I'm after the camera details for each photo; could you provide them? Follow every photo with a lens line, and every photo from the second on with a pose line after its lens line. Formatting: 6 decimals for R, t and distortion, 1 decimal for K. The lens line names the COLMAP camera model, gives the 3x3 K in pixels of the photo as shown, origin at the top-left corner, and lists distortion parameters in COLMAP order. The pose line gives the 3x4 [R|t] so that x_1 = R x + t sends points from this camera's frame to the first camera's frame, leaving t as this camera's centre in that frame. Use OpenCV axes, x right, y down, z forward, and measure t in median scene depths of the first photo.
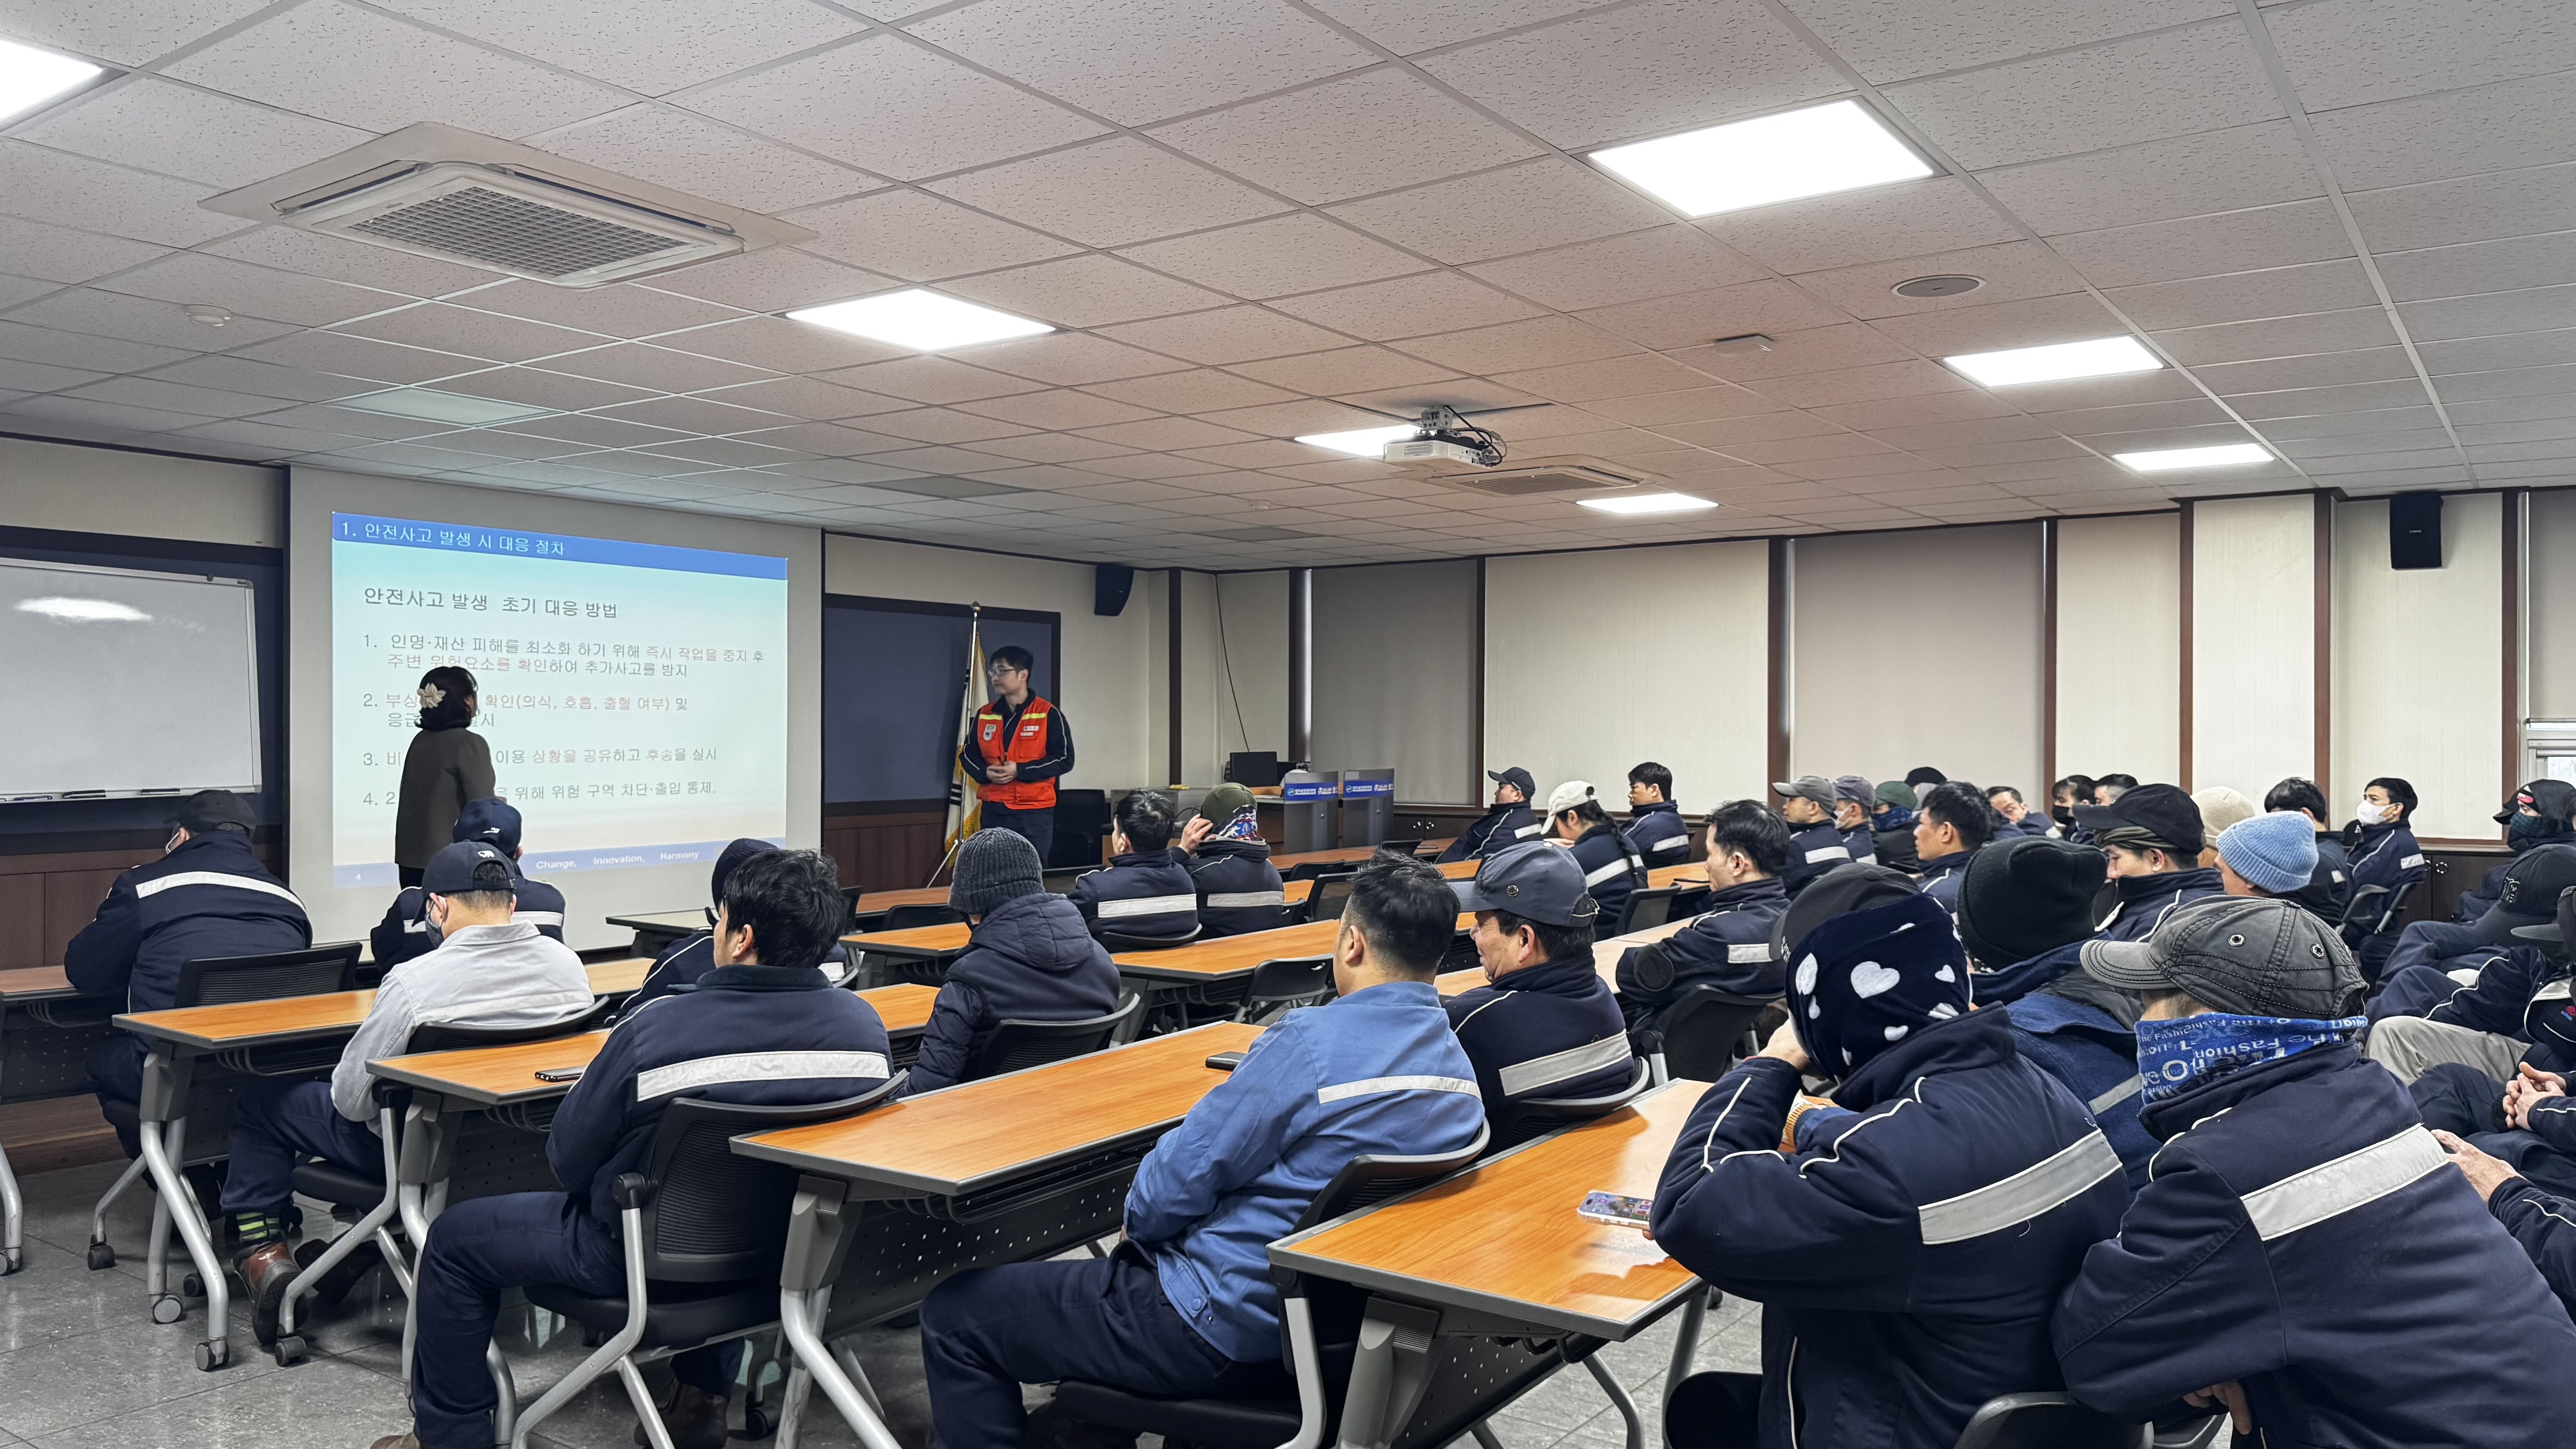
lens RADIAL K [[1857.3, 0, 1282.8], [0, 1857.3, 756.1], [0, 0, 1]] dist [0.101885, -0.010982]
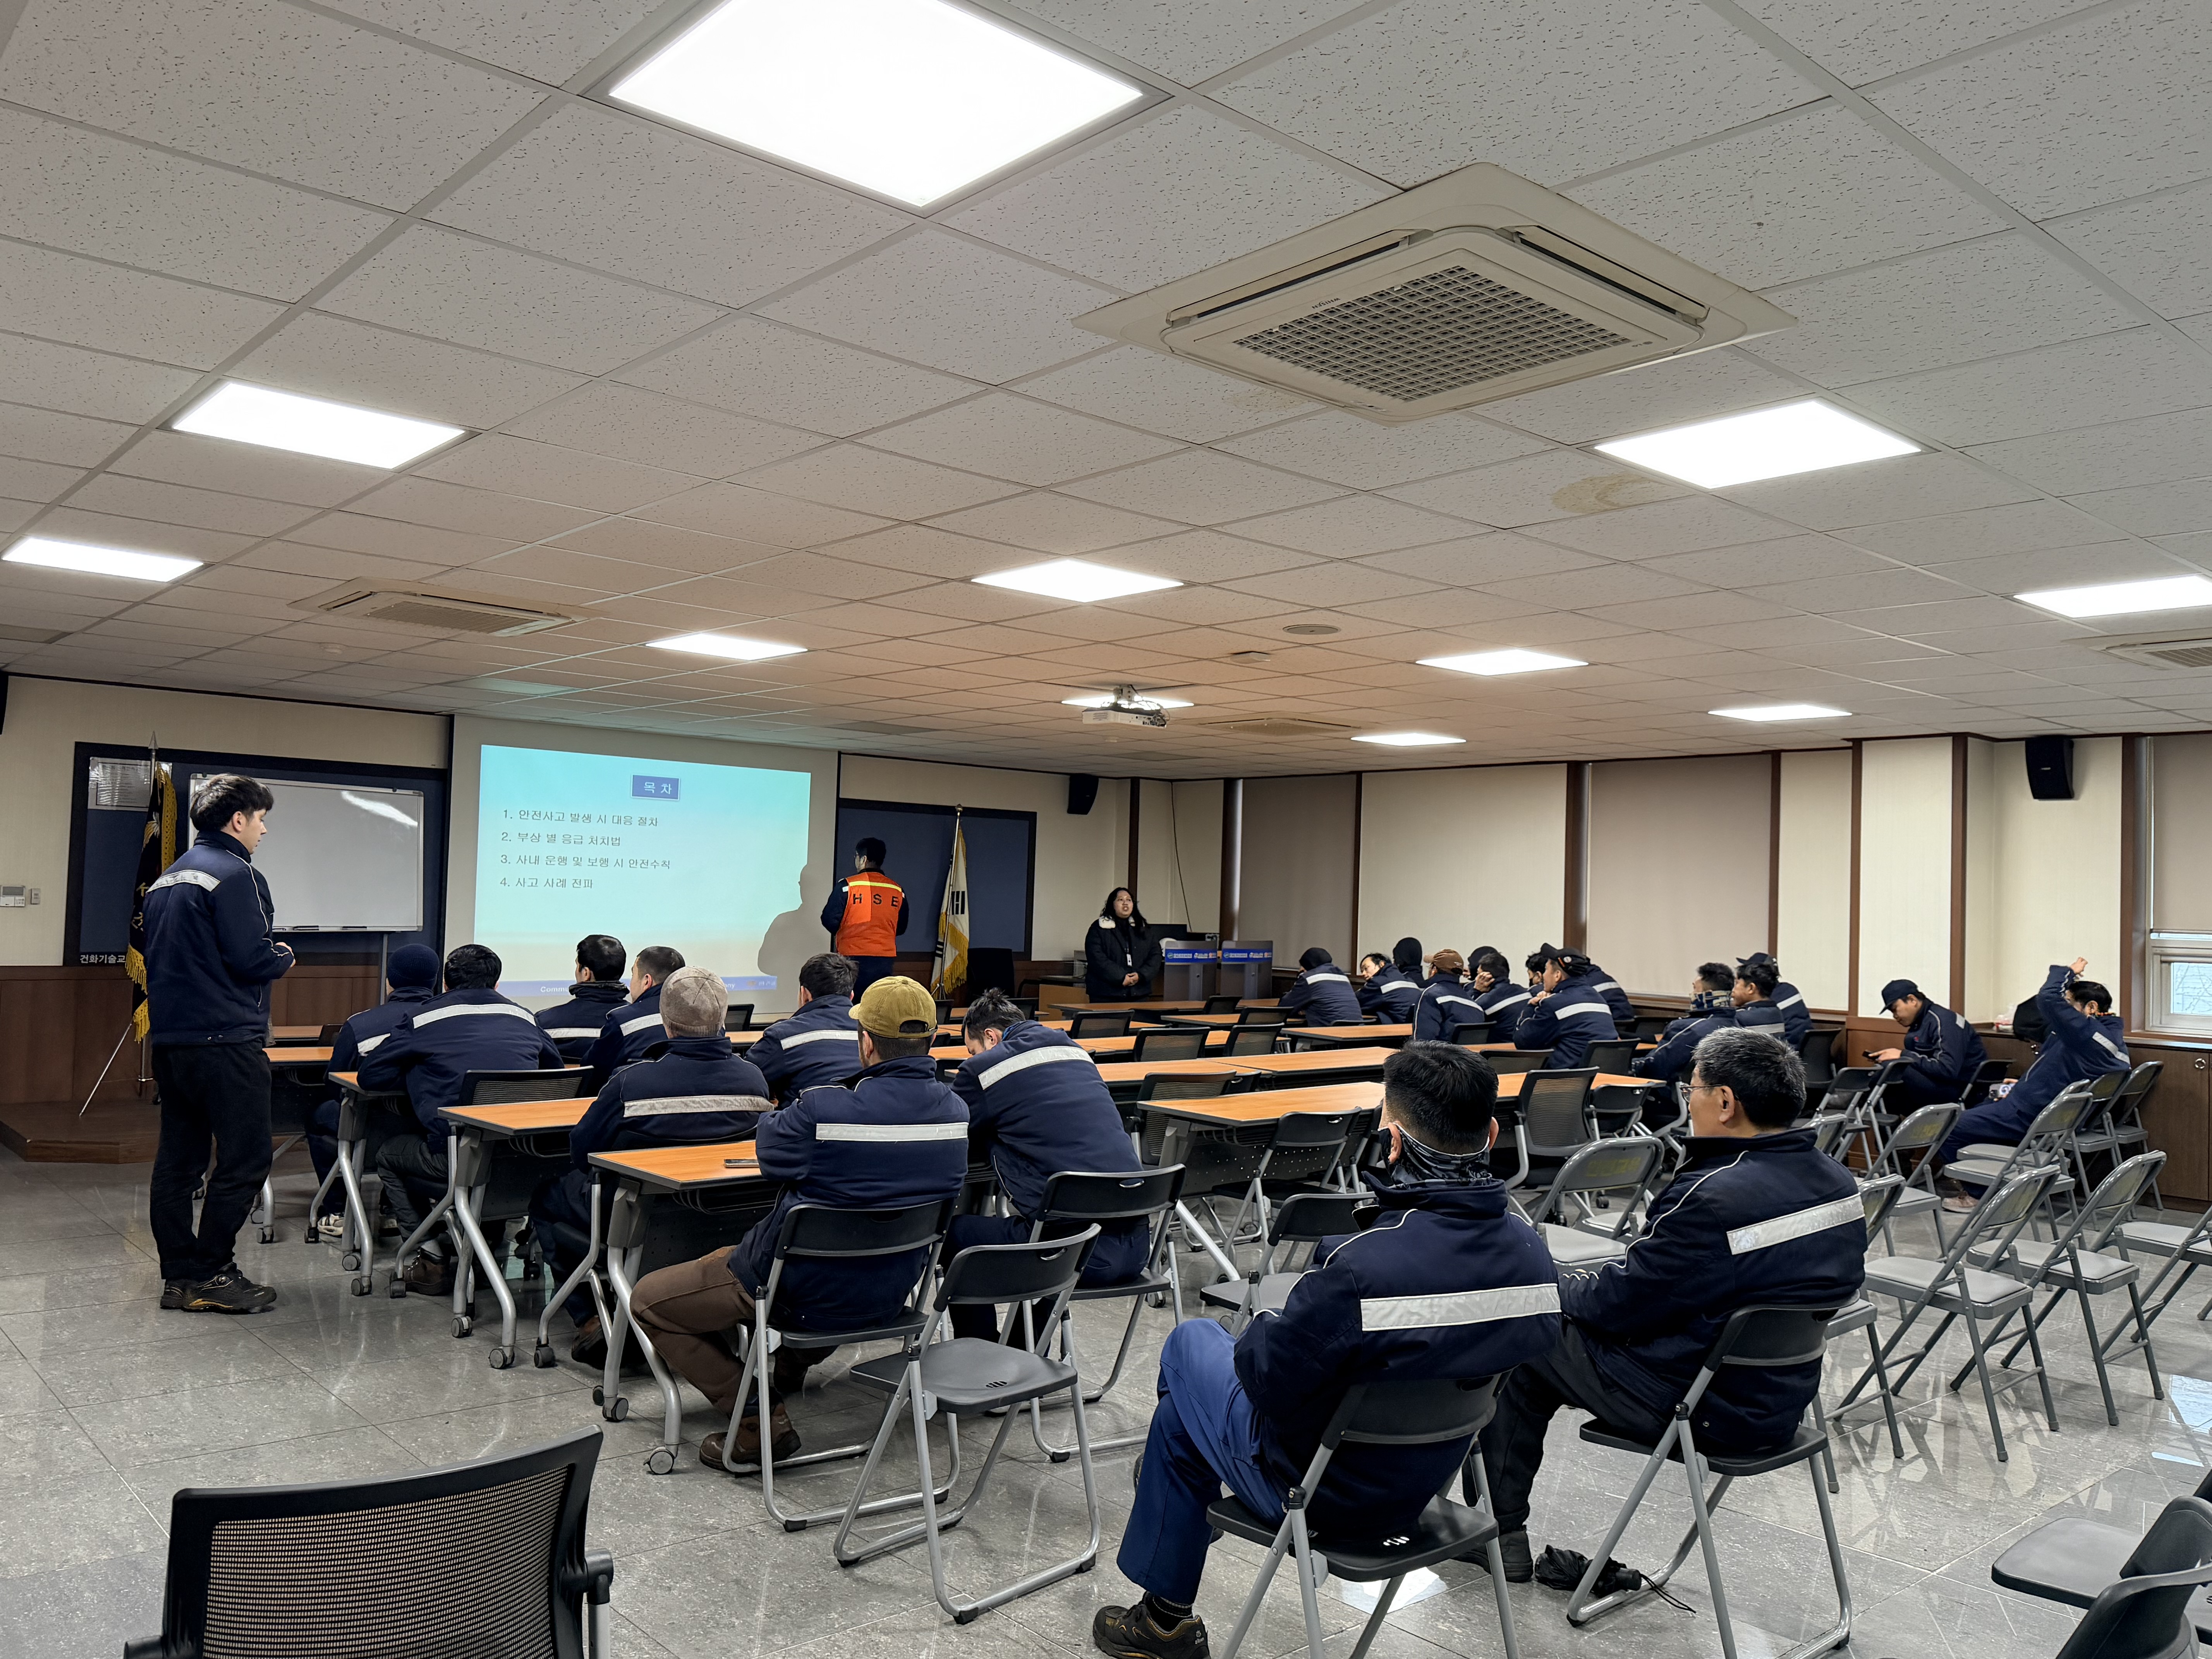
lens RADIAL K [[1680.0, 0, 1104.7], [0, 1680.0, 847.9], [0, 0, 1]] dist [0.067974, -0.014959]
pose [[0.975434, 0.018975, -0.219475, 0.240966], [-0.029418, 0.998580, -0.044411, -0.002379], [0.218320, 0.049776, 0.974607, -0.168318]]
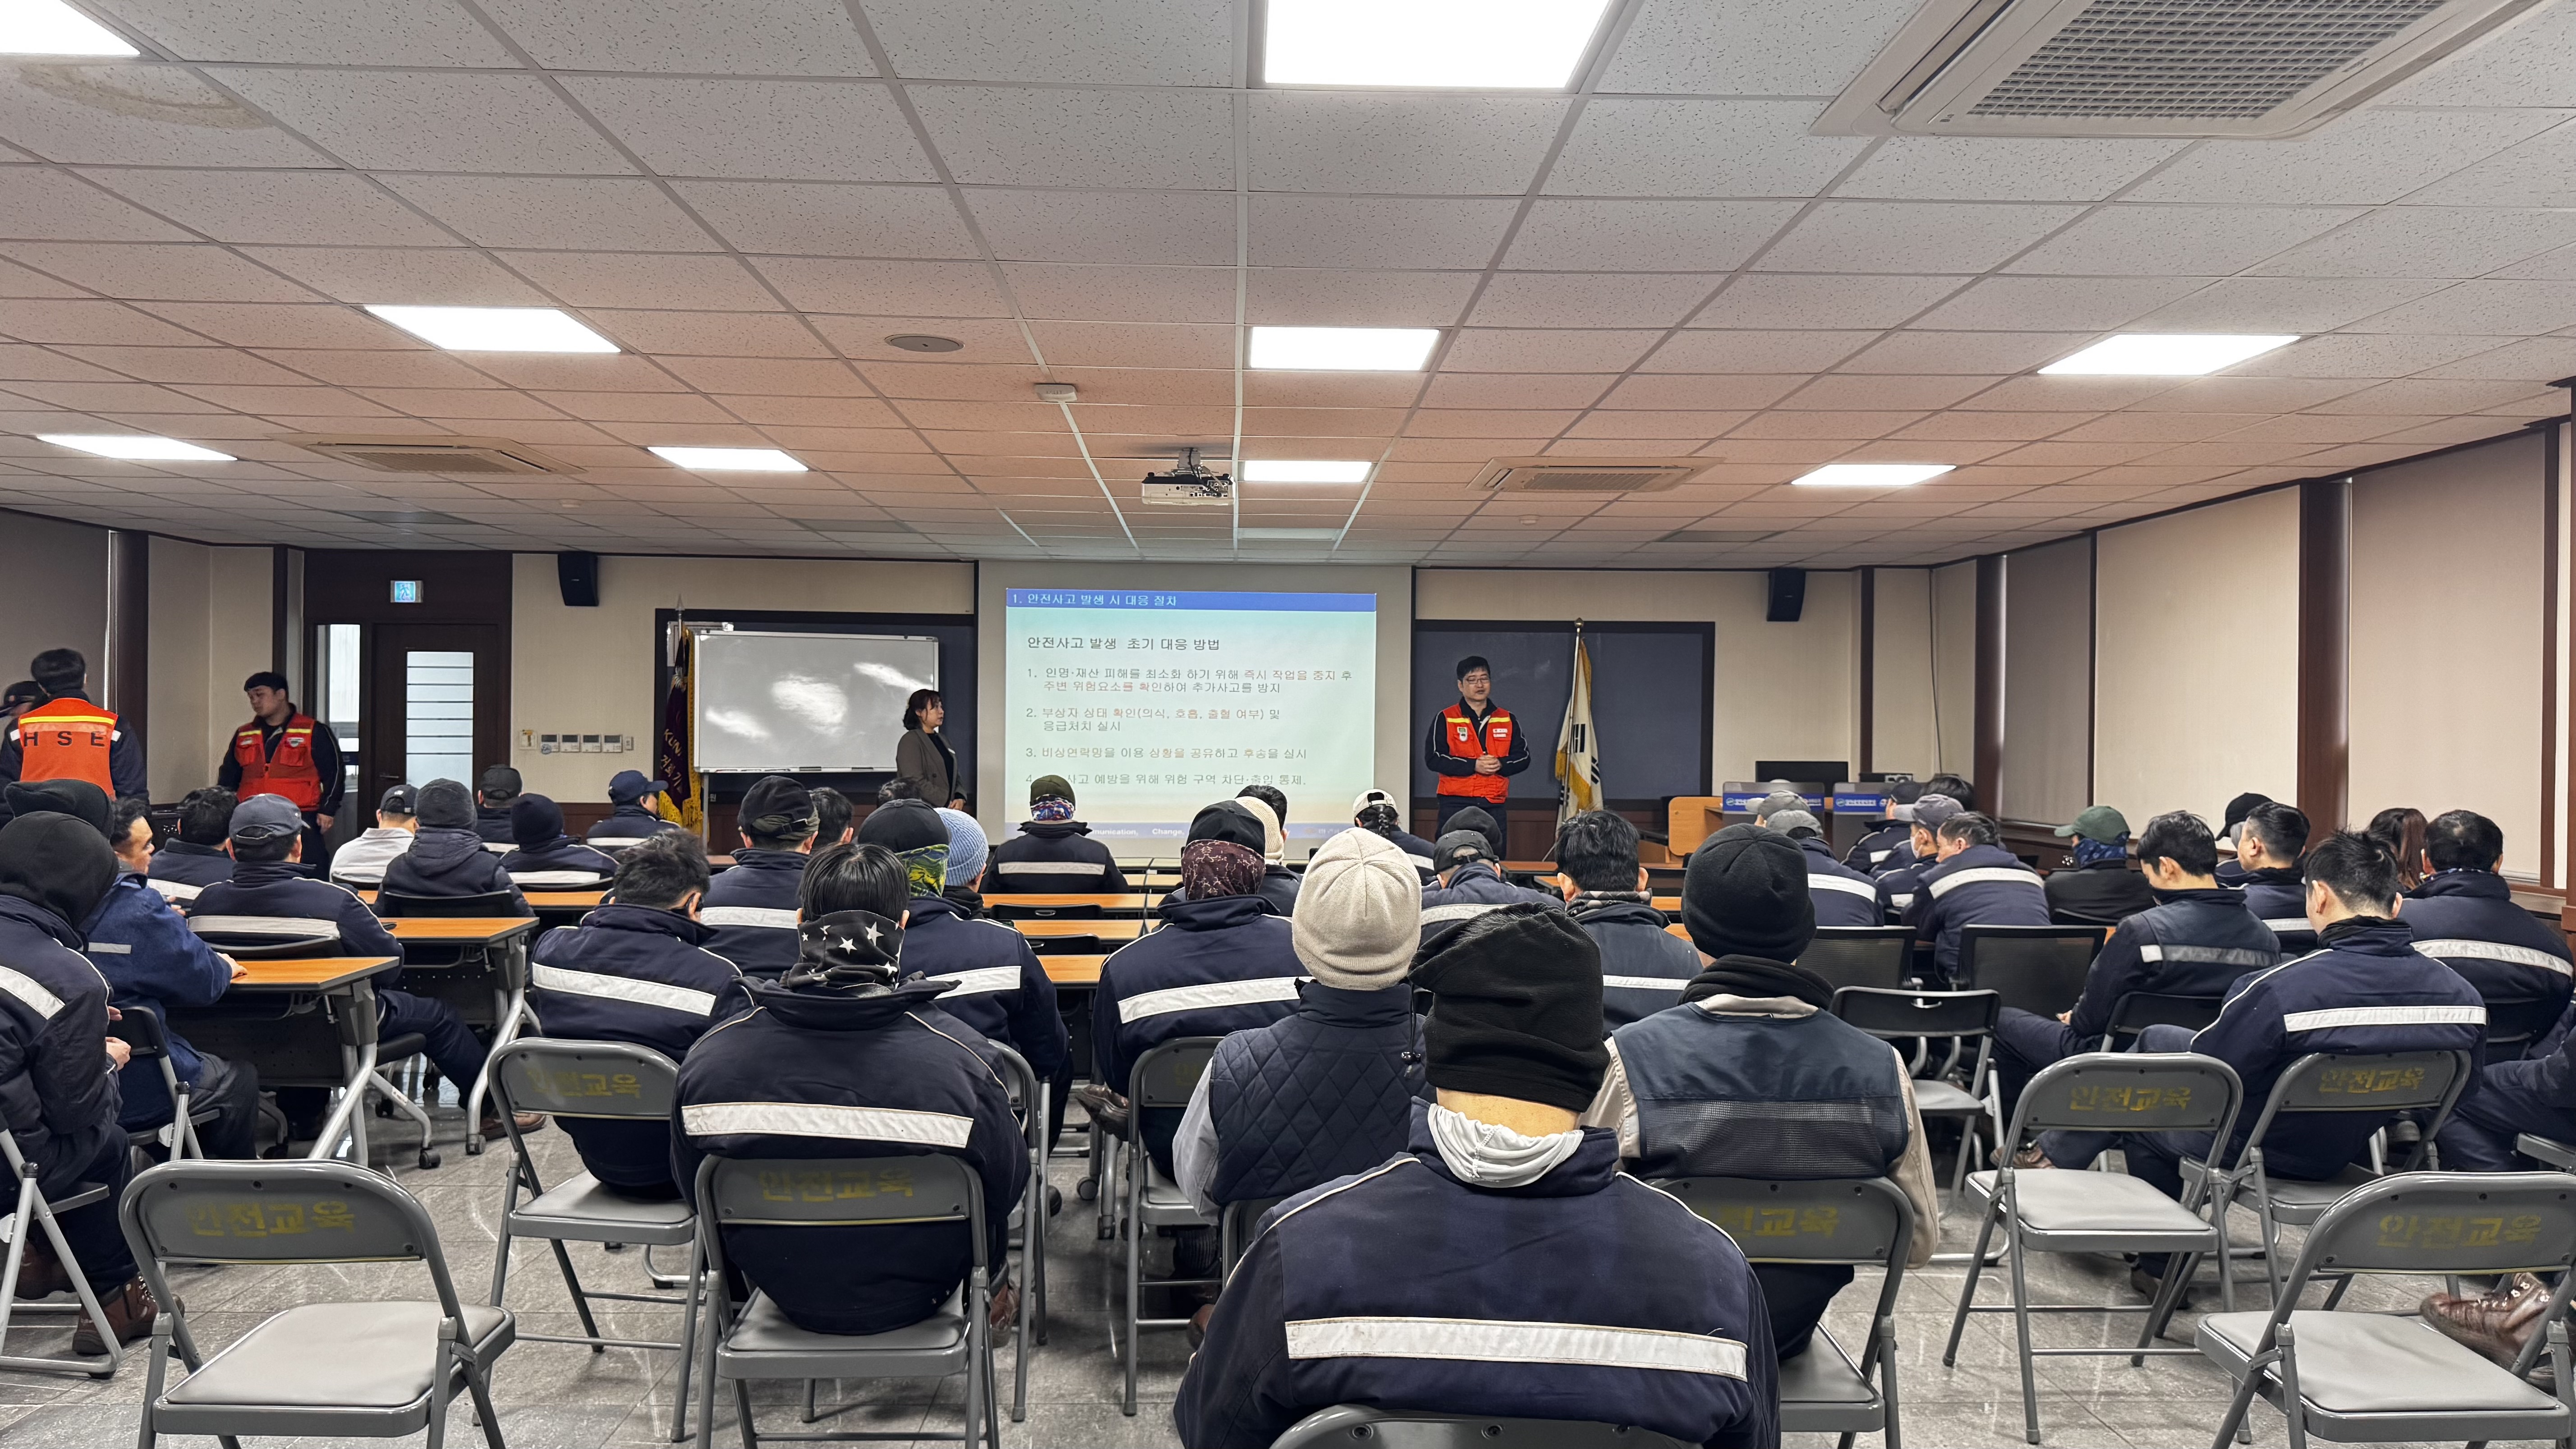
lens RADIAL K [[1797.1, 0, 1292.4], [0, 1797.1, 724.2], [0, 0, 1]] dist [0.059022, -0.065716]
pose [[0.604881, -0.002225, -0.796313, 0.691146], [-0.018451, 0.999688, -0.016809, -0.000768], [0.796102, 0.024860, 0.604651, 0.285420]]
